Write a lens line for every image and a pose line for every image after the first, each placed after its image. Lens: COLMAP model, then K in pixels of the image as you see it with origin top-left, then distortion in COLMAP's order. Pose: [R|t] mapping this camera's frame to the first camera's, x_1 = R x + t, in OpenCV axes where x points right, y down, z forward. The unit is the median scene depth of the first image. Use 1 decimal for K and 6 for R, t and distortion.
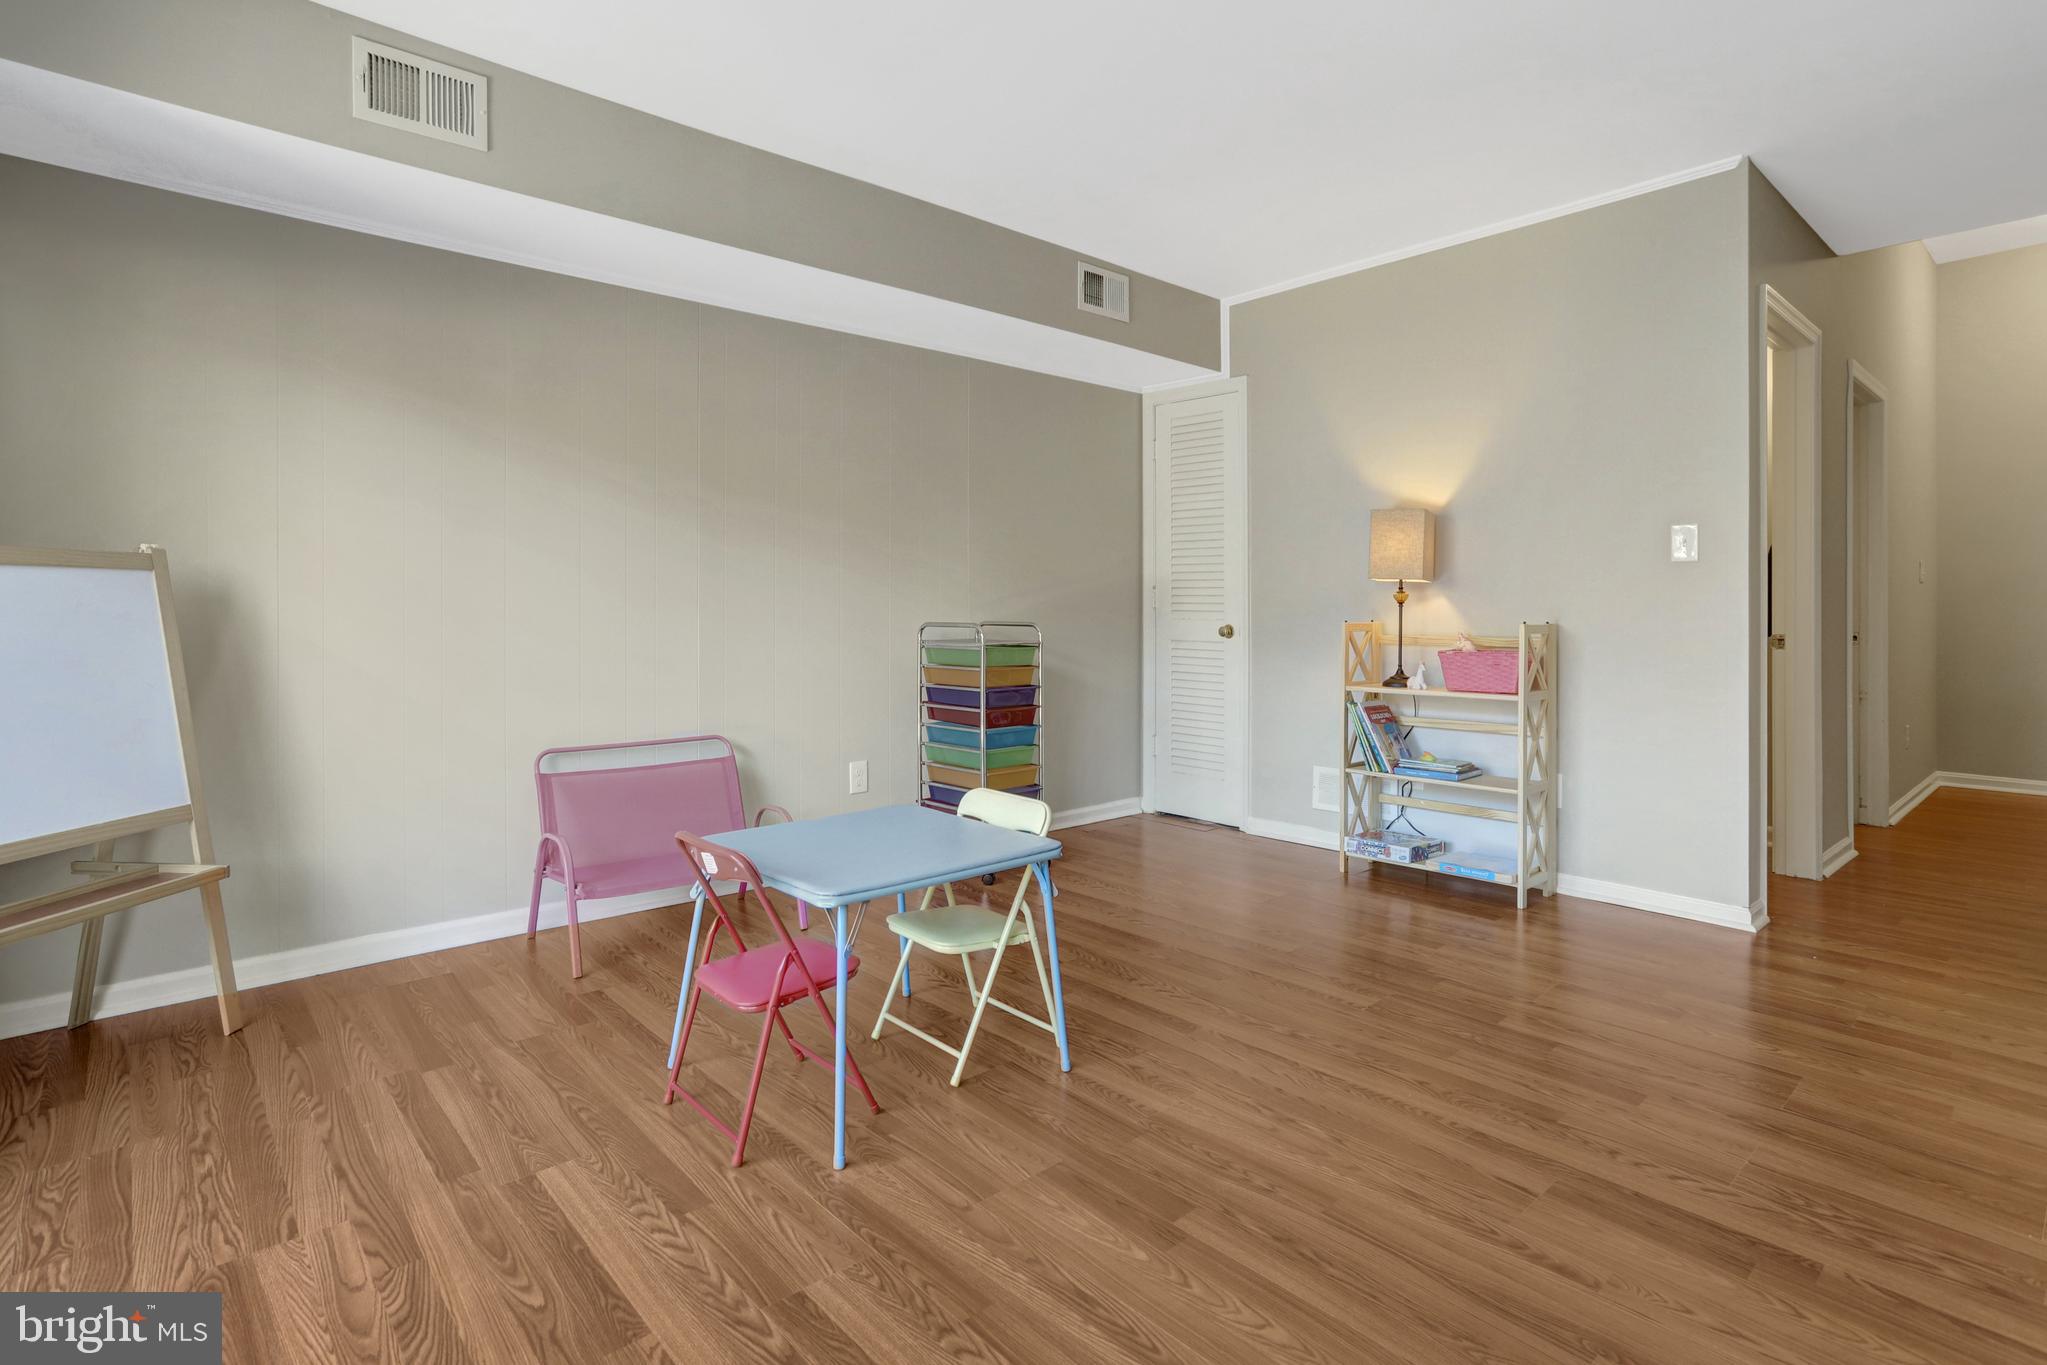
lens RADIAL K [[1023.0, 0, 1019.0], [0, 1023.0, 633.5], [0, 0, 1]] dist [-0.000211, 0.001110]
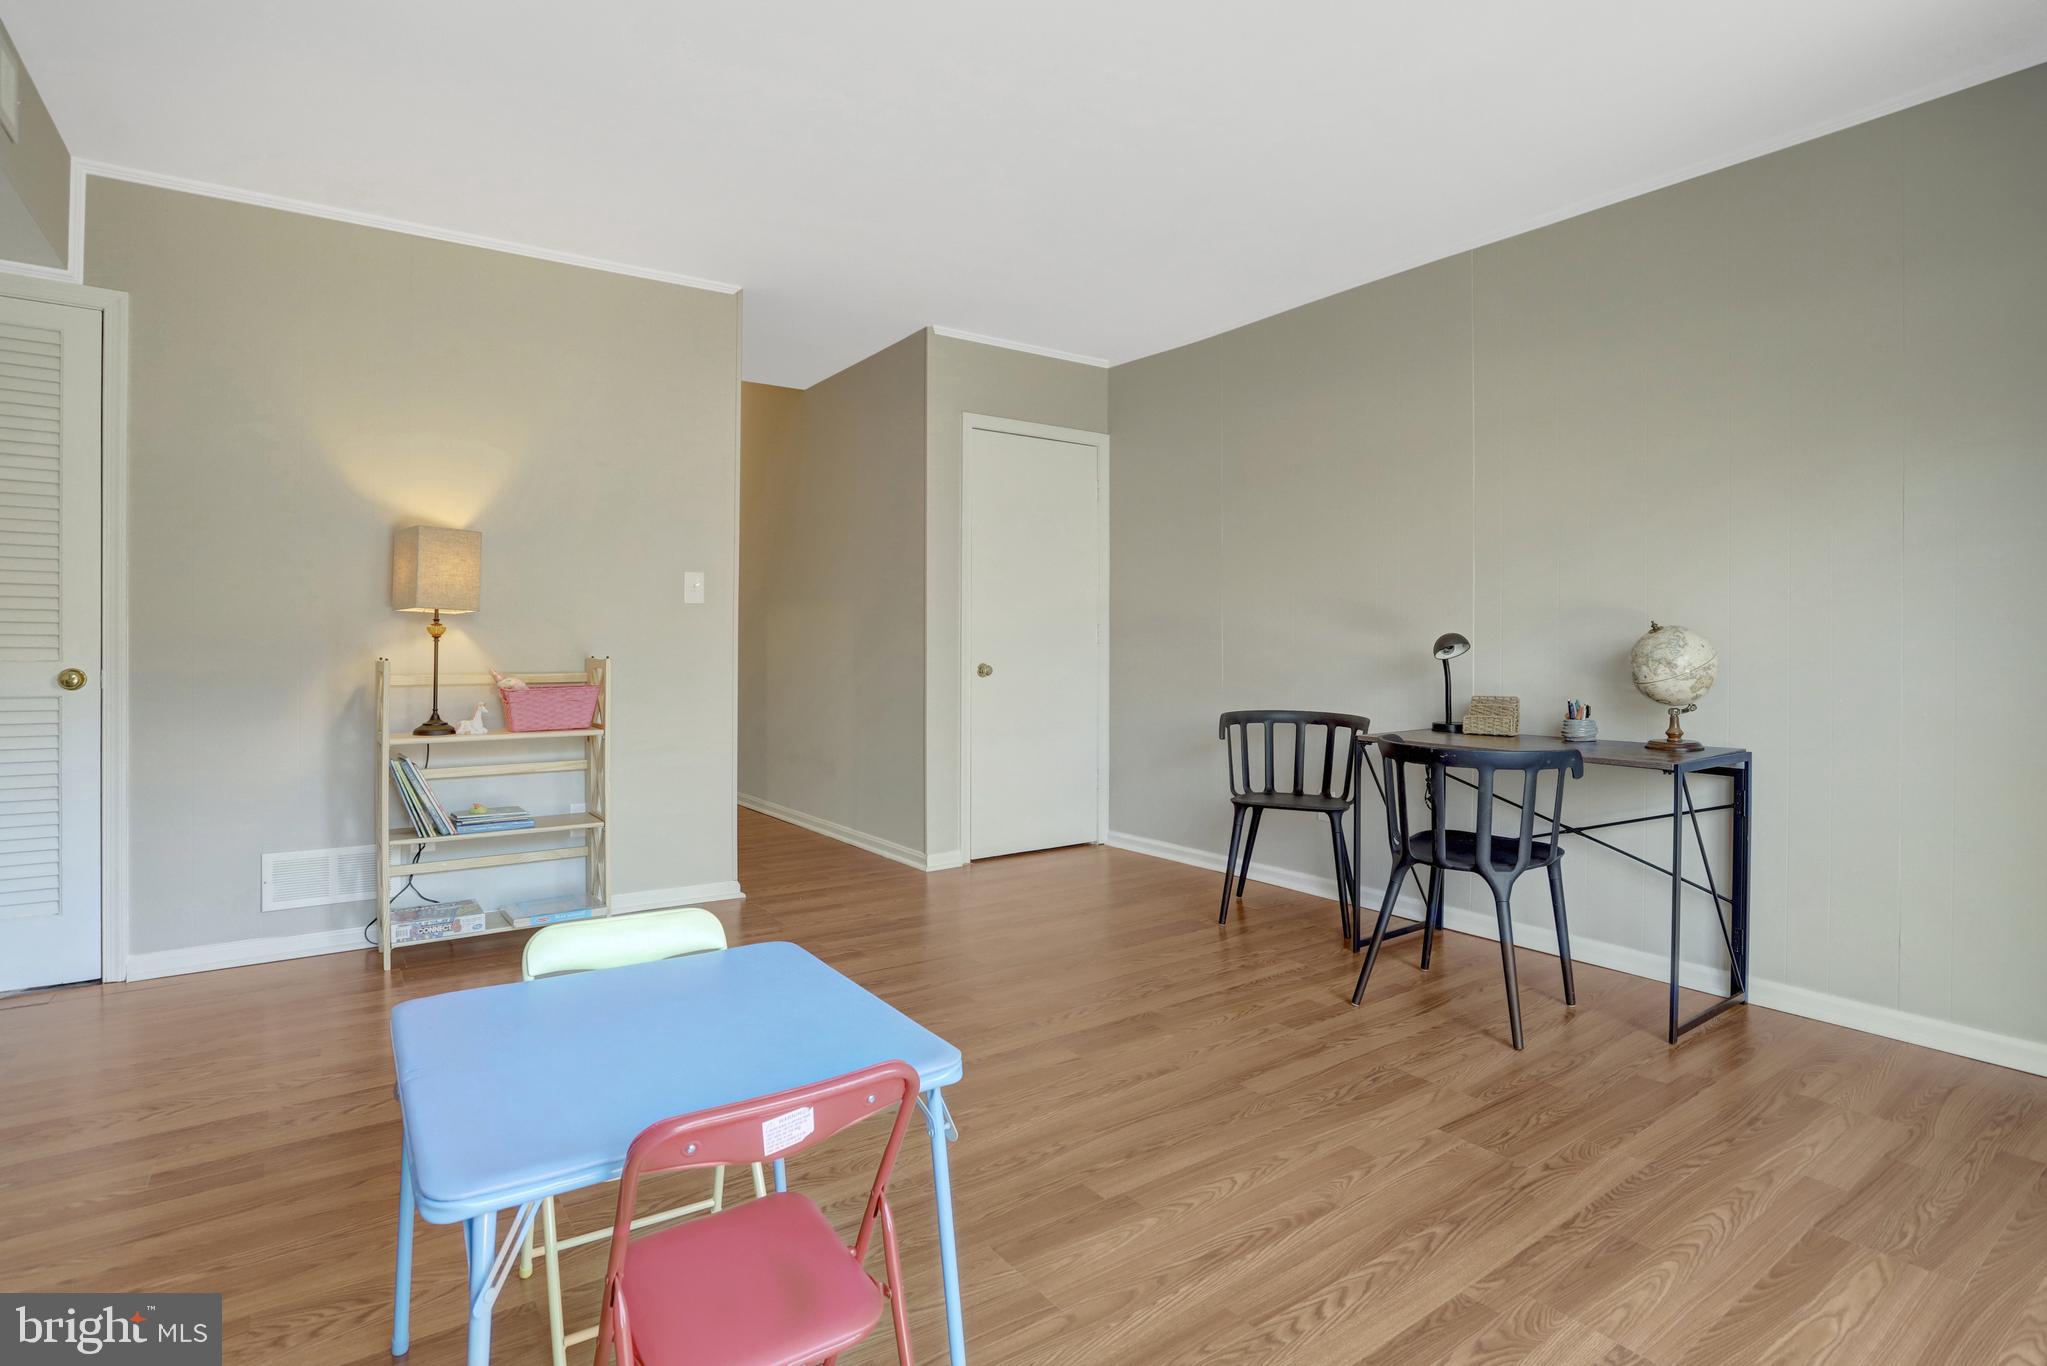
lens RADIAL K [[1023.0, 0, 1019.0], [0, 1023.0, 634.0], [0, 0, 1]] dist [-0.000211, 0.001110]
pose [[0.107756, 0.003884, 0.994170, -0.456835], [0.012789, 0.999904, -0.005292, -0.022587], [-0.994095, 0.013284, 0.107696, 0.441623]]
